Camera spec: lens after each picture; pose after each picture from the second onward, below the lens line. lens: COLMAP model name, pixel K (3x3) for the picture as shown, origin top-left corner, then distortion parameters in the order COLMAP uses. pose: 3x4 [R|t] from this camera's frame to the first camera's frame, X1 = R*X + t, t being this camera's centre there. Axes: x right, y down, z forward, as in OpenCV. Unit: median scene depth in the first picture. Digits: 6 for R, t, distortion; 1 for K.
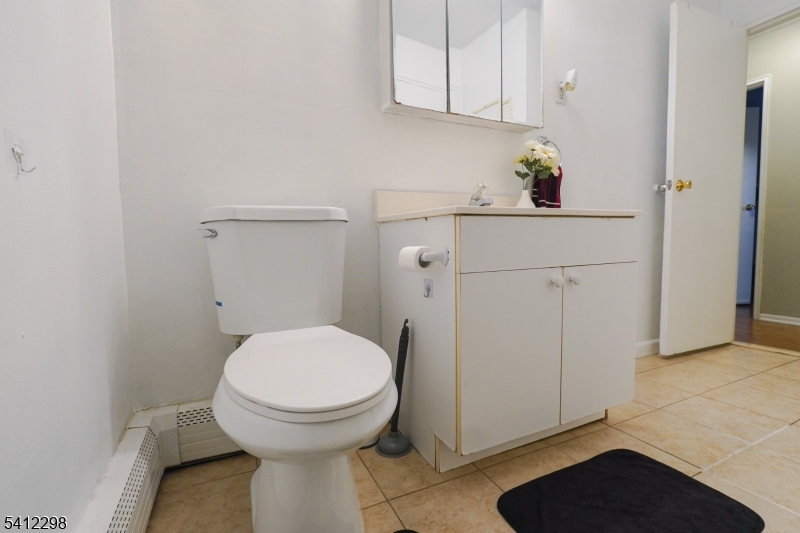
lens RADIAL K [[364.9, 0, 402.1], [0, 364.9, 266.7], [0, 0, 1]] dist [-0.002576, 0.000394]
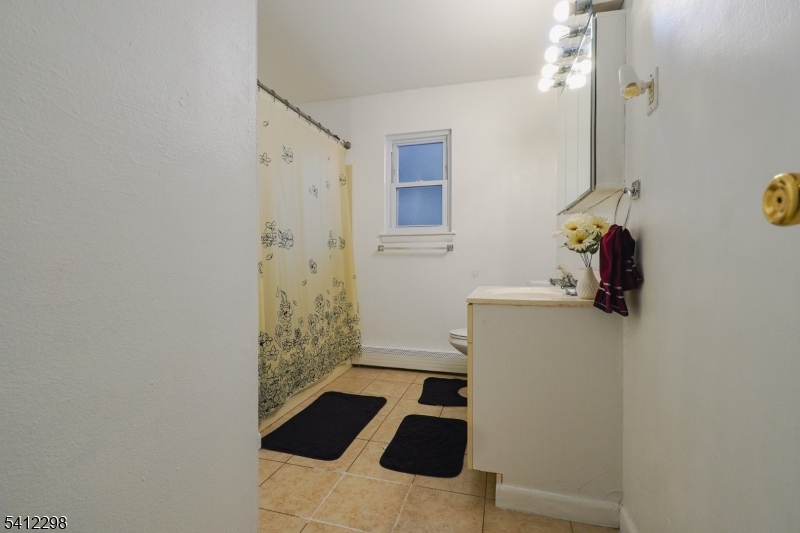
lens RADIAL K [[364.9, 0, 400.5], [0, 364.9, 264.8], [0, 0, 1]] dist [-0.002576, 0.000394]
pose [[-0.667210, 0.023894, -0.744487, 1.692838], [-0.040728, 0.996820, 0.068494, -0.336510], [0.743756, 0.076021, -0.664115, 1.651145]]
